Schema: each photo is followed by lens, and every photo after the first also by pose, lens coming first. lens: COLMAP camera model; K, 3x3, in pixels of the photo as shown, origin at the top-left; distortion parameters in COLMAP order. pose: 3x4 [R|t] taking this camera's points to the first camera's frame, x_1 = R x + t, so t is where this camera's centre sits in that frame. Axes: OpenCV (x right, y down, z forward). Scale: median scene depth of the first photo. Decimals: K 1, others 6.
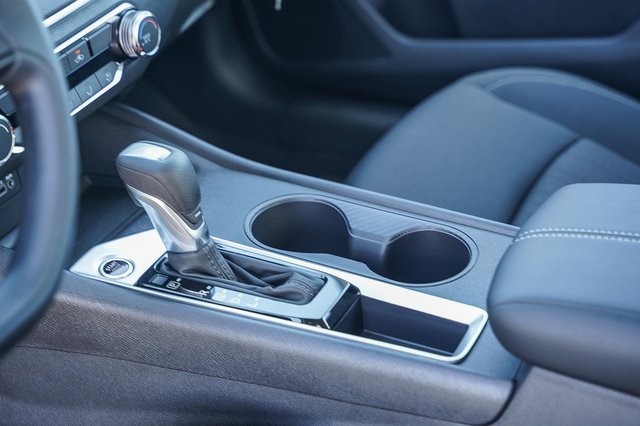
lens RADIAL K [[1266.8, 0, 320.4], [0, 1266.8, 211.0], [0, 0, 1]] dist [0.181595, 0.000000]
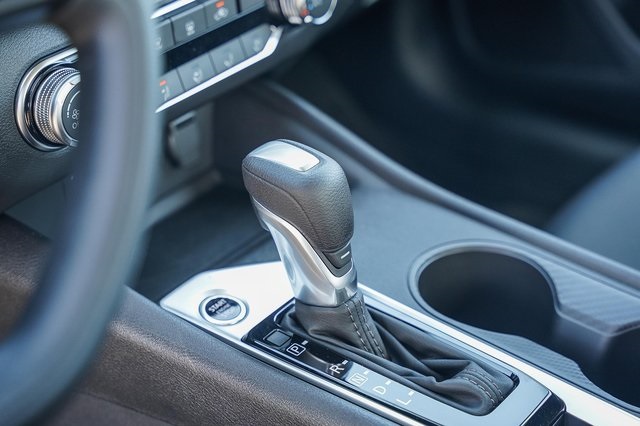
lens RADIAL K [[1266.8, 0, 321.6], [0, 1266.8, 213.2], [0, 0, 1]] dist [0.181595, 0.000000]
pose [[0.980458, 0.150581, -0.126597, -0.024165], [-0.149858, 0.988590, 0.015273, -0.027939], [0.127452, 0.003997, 0.991837, 0.301862]]
